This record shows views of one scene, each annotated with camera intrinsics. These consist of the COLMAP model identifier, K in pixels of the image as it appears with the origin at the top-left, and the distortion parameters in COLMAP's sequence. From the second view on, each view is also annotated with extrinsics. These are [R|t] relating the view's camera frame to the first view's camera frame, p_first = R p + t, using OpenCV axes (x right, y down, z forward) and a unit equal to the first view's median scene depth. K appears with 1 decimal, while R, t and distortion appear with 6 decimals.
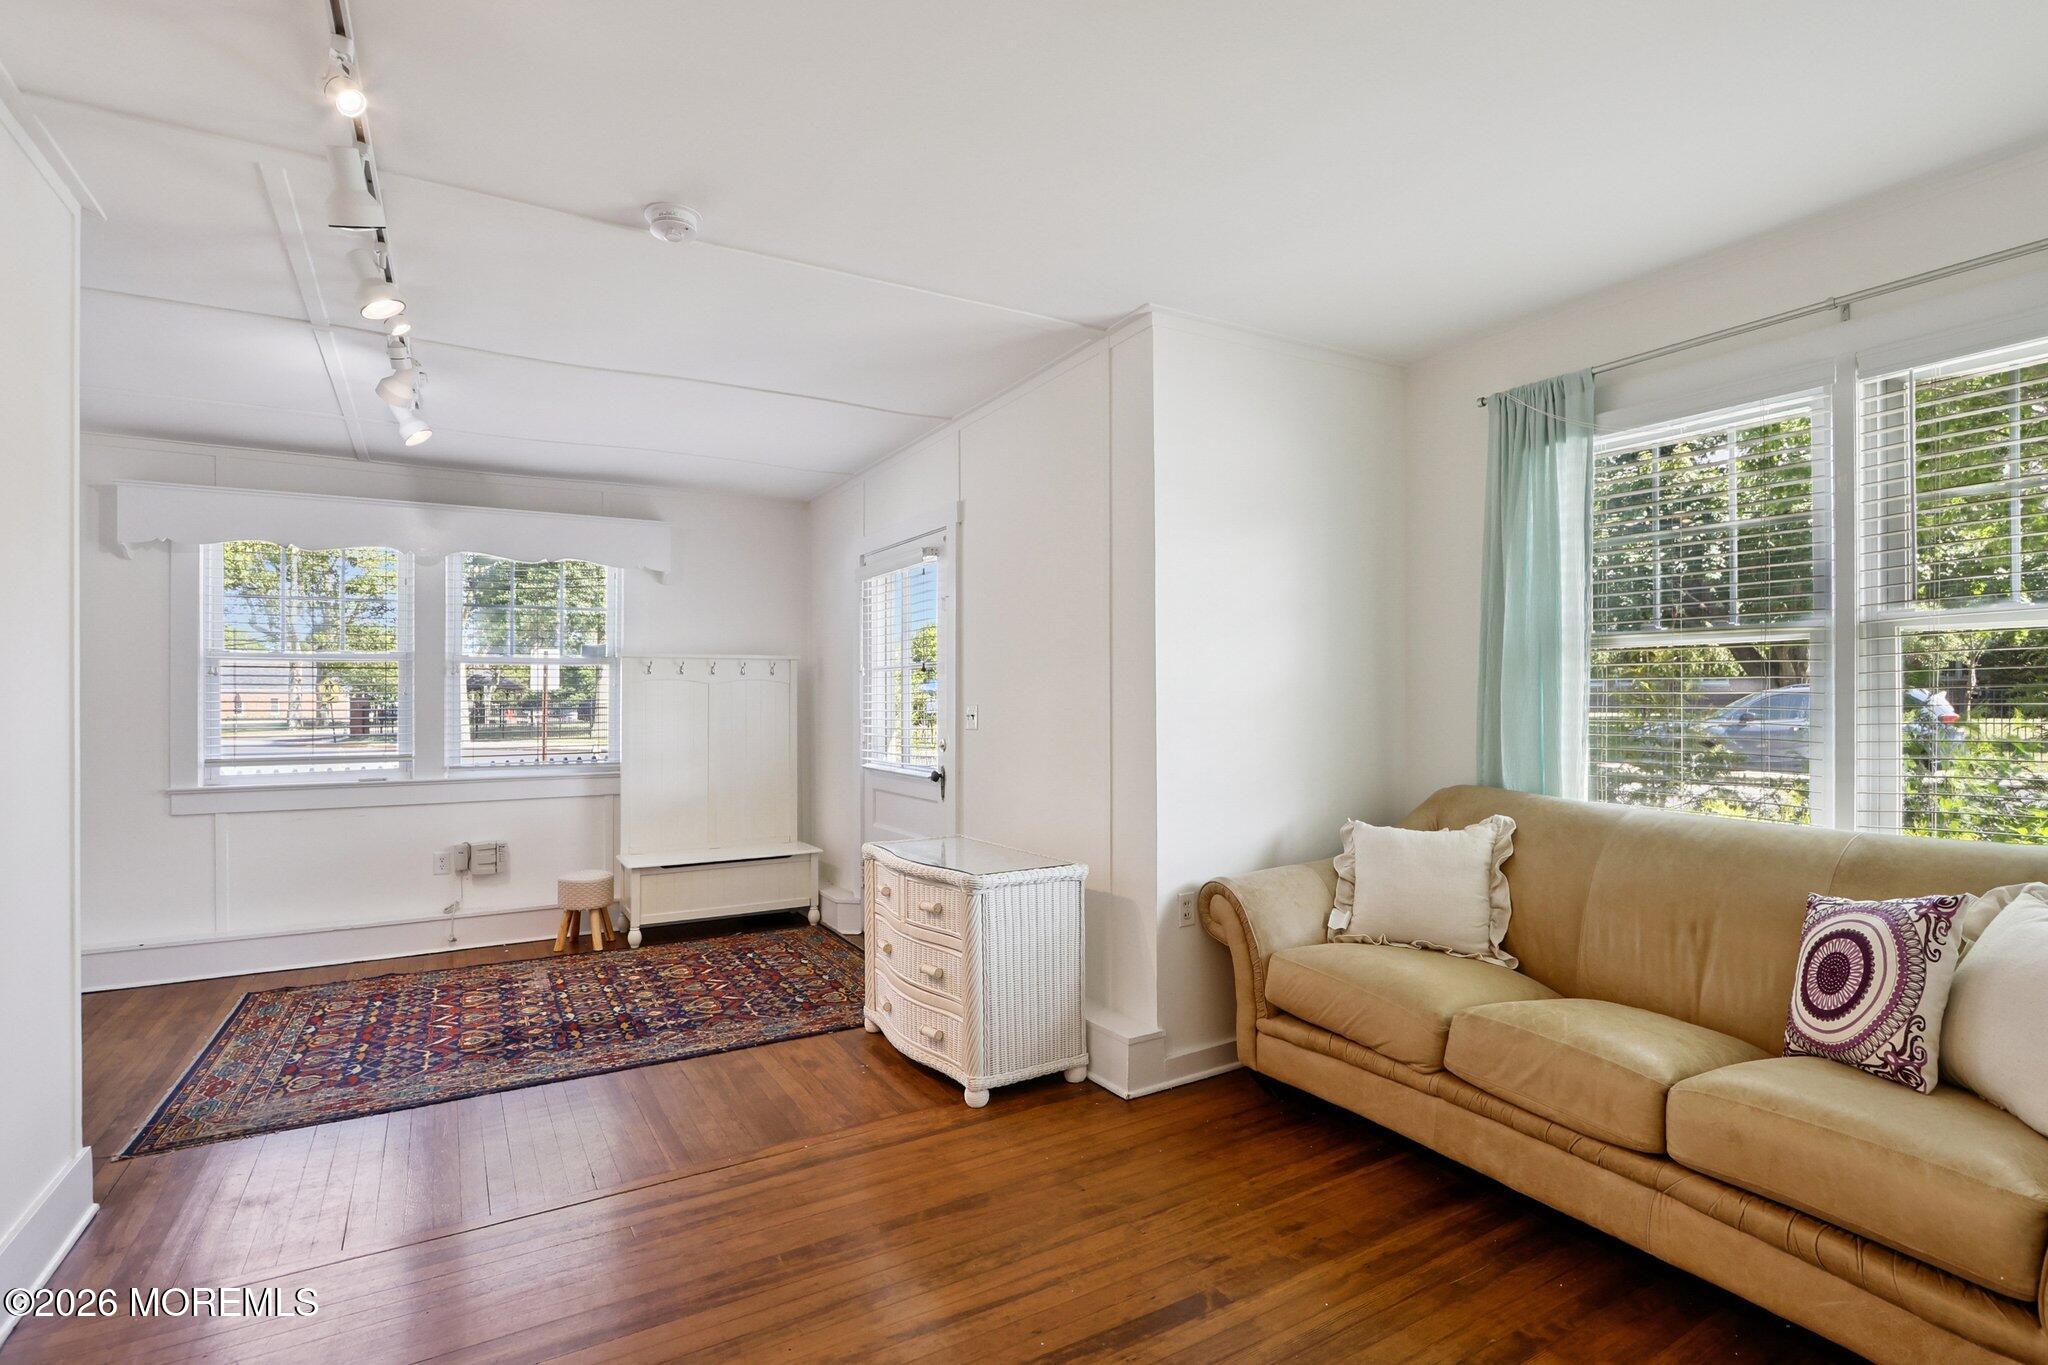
lens RADIAL K [[965.9, 0, 991.6], [0, 965.9, 694.8], [0, 0, 1]] dist [-0.009601, -0.000378]
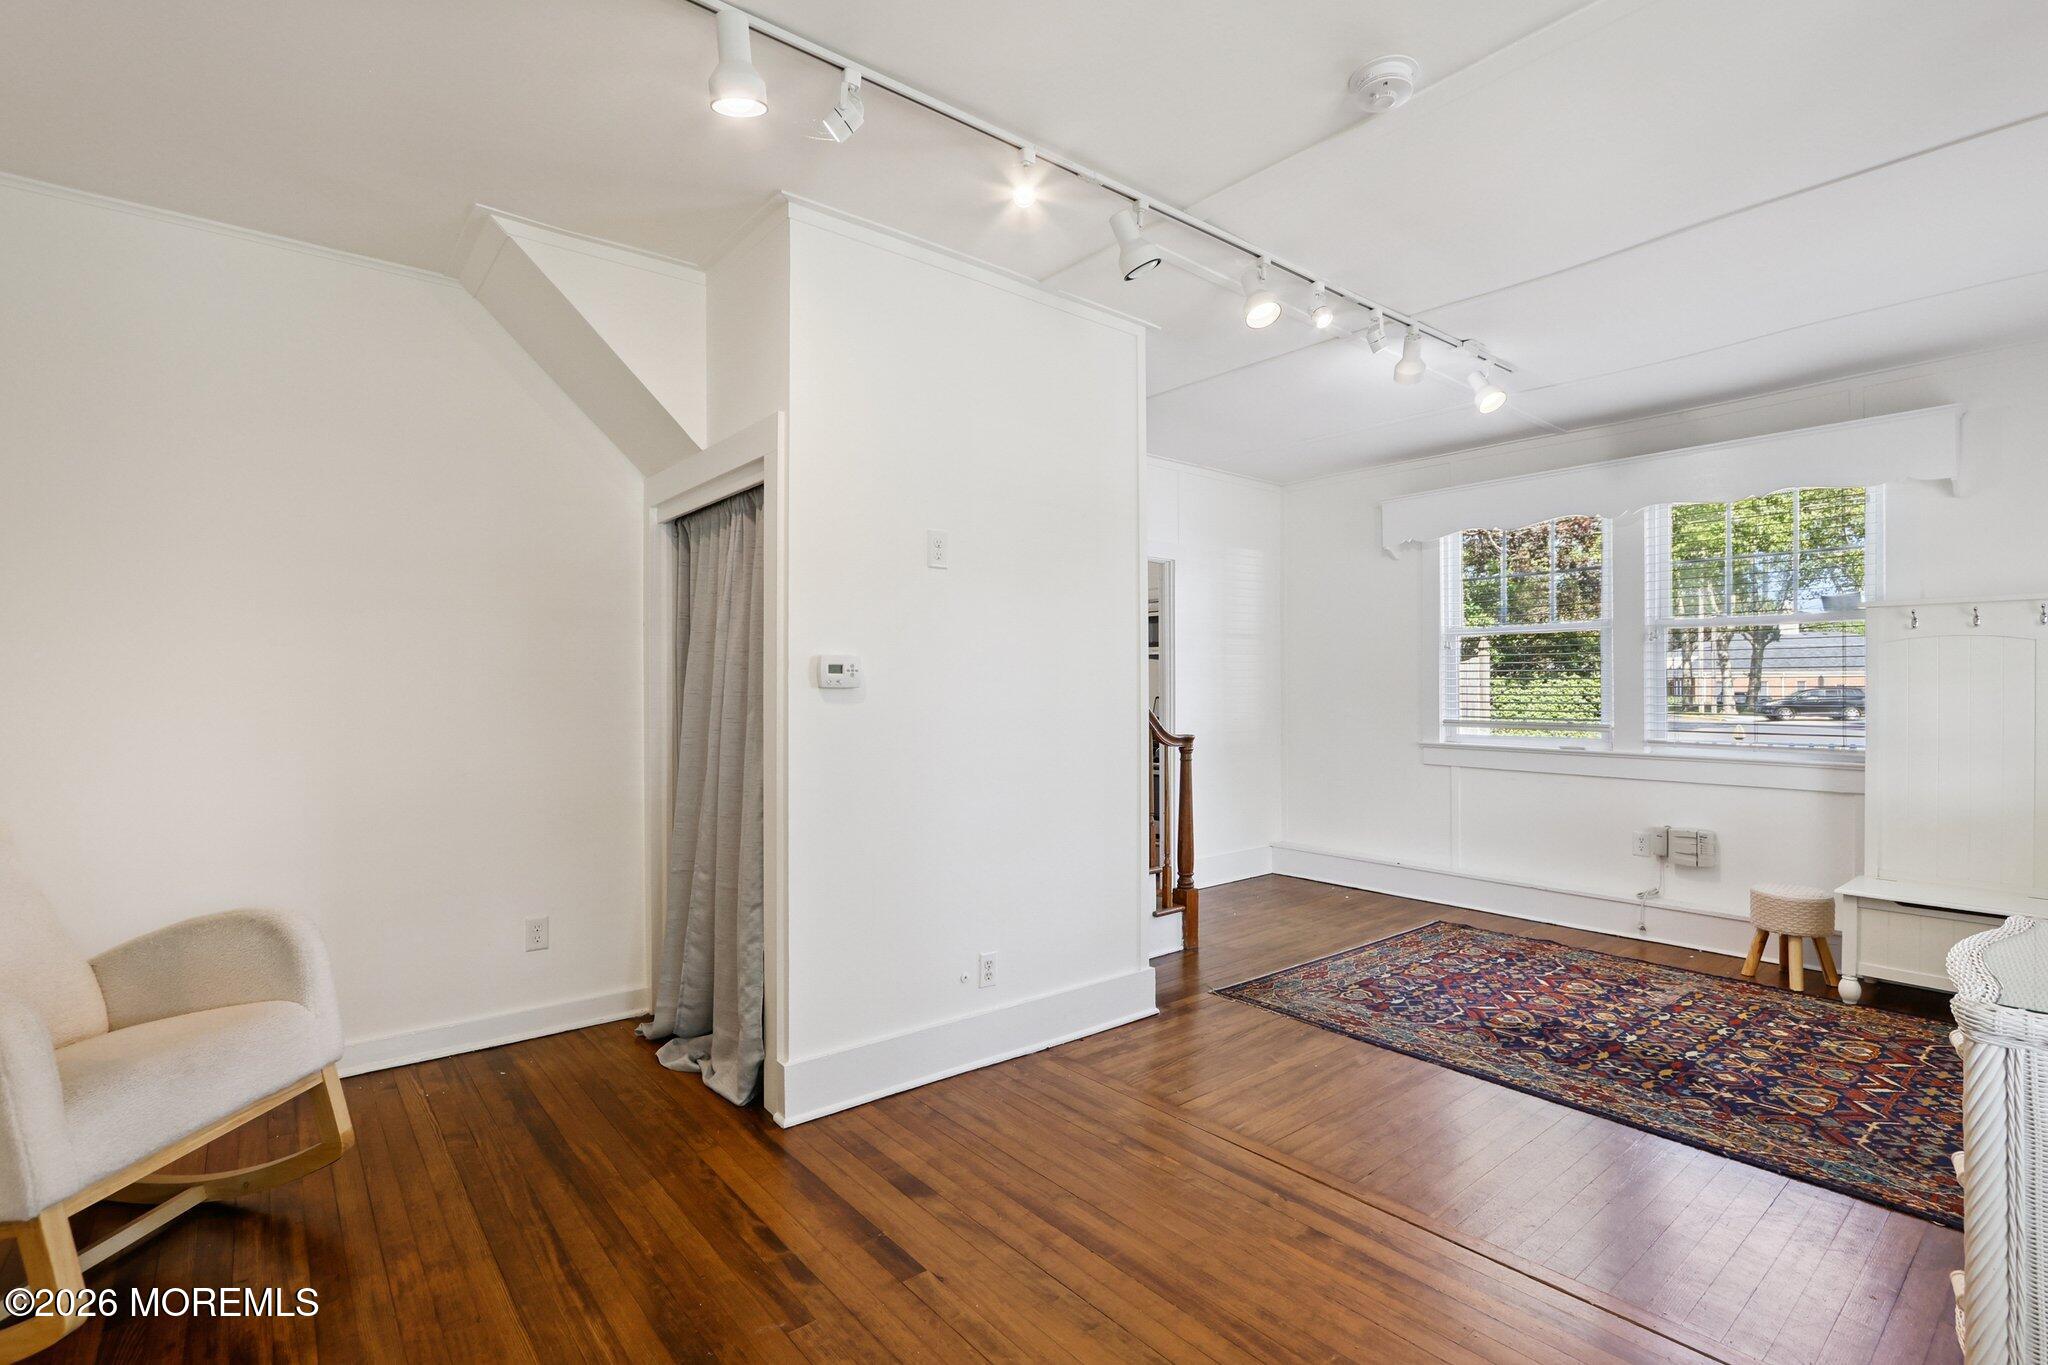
lens RADIAL K [[932.8, 0, 1054.9], [0, 932.8, 683.5], [0, 0, 1]] dist [-0.013152, -0.000300]
pose [[0.194575, 0.001928, -0.980886, 0.246143], [0.000104, 0.999998, 0.001986, 0.022949], [0.980888, -0.000489, 0.194575, 0.342054]]
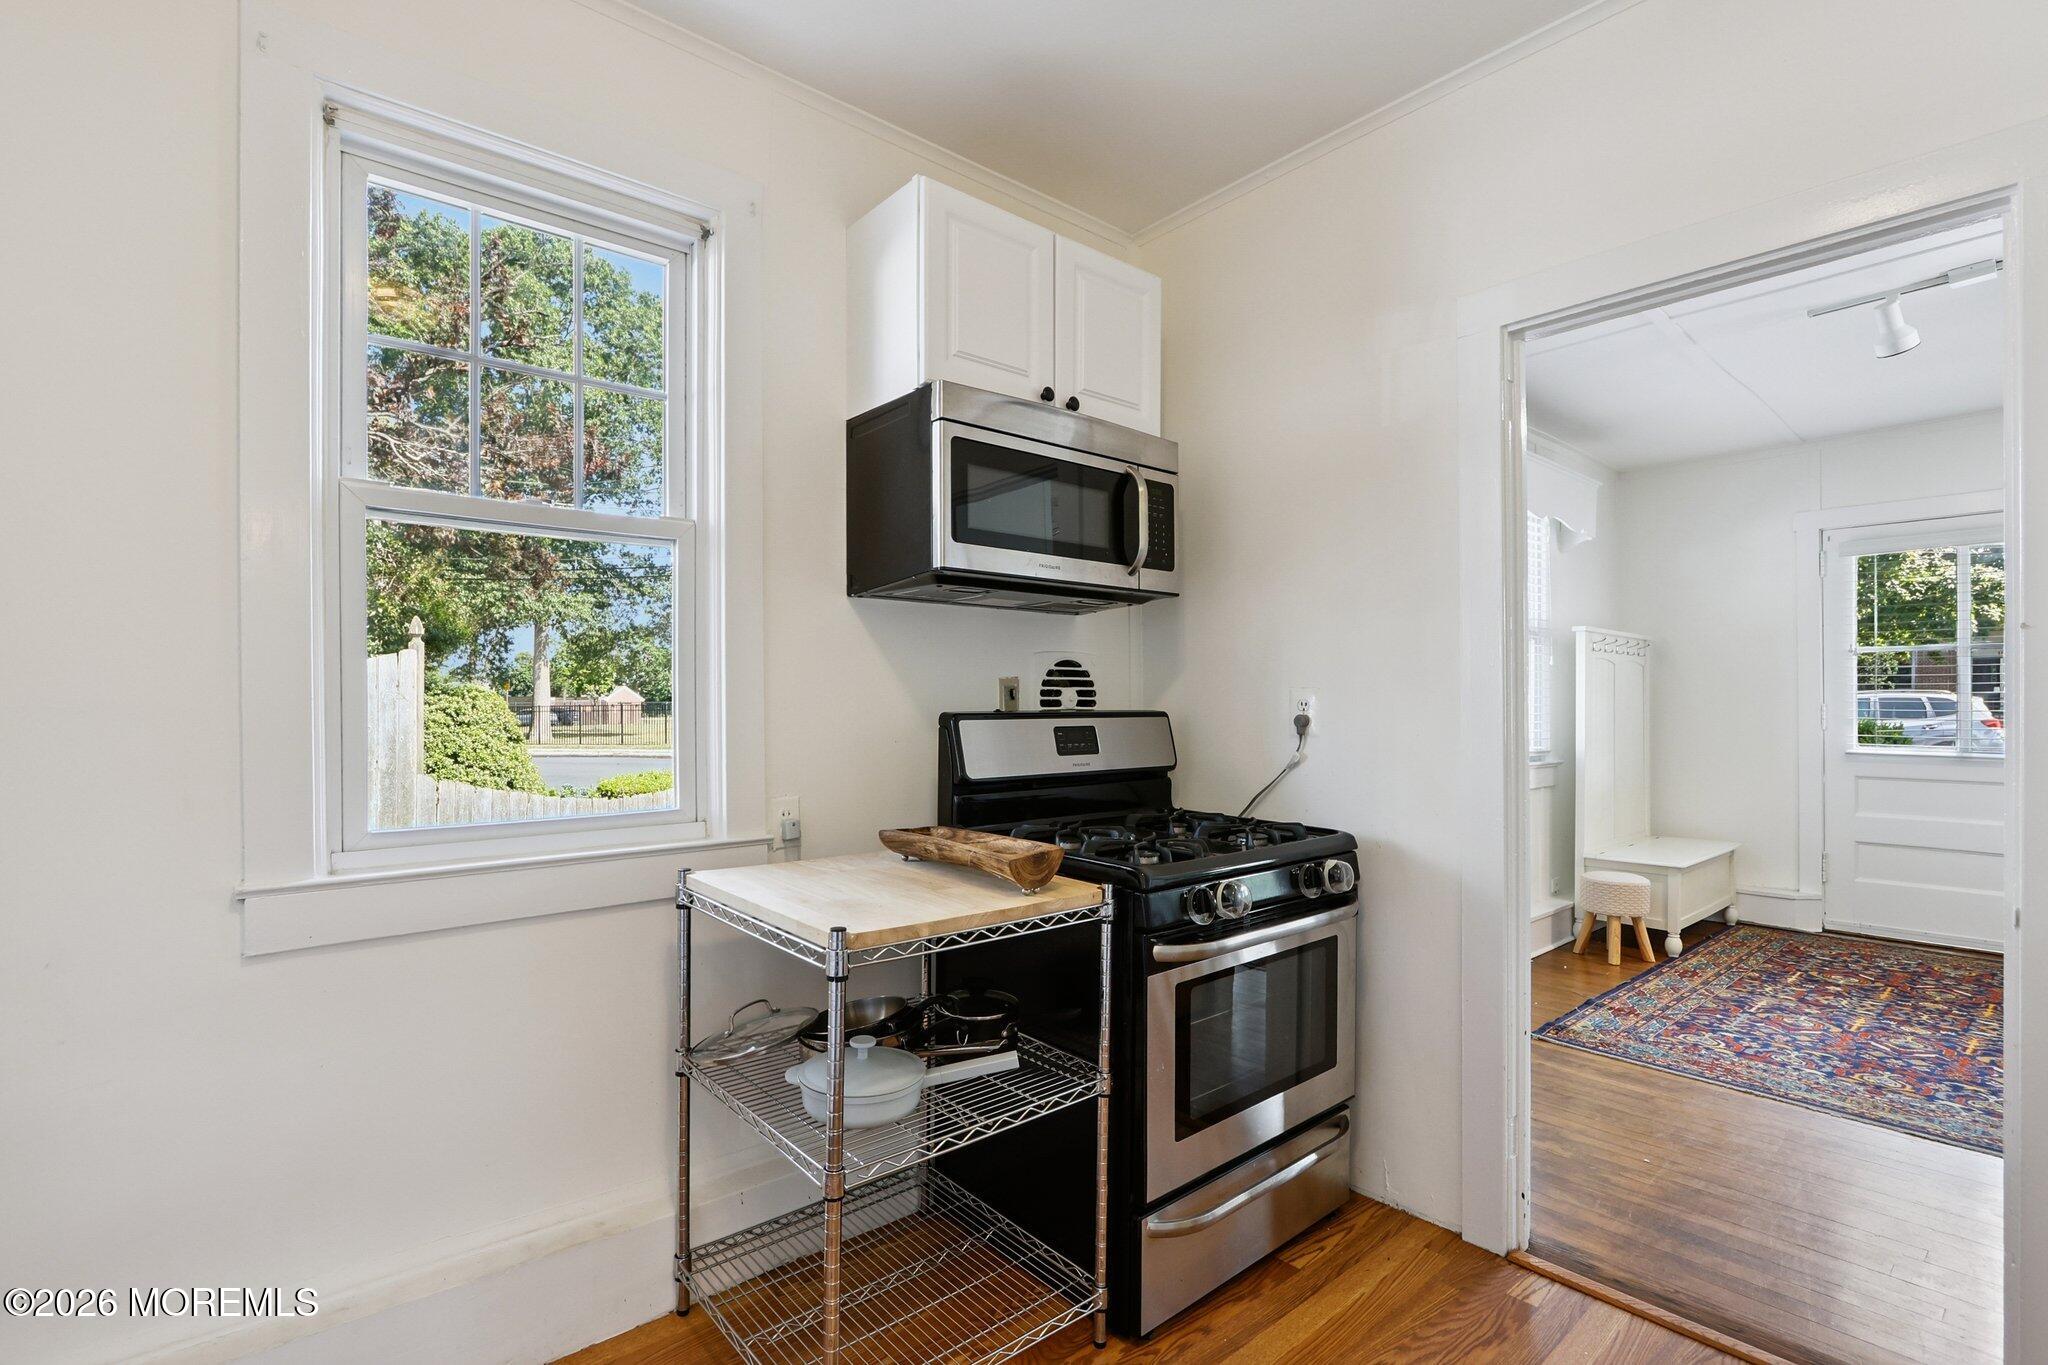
lens RADIAL K [[968.5, 0, 1013.0], [0, 968.5, 673.9], [0, 0, 1]] dist [-0.012905, 0.000586]
pose [[0.980334, 0.019797, 0.196349, -1.414627], [-0.015083, 0.999562, -0.025476, 0.046449], [-0.196767, 0.022013, 0.980203, 0.320529]]
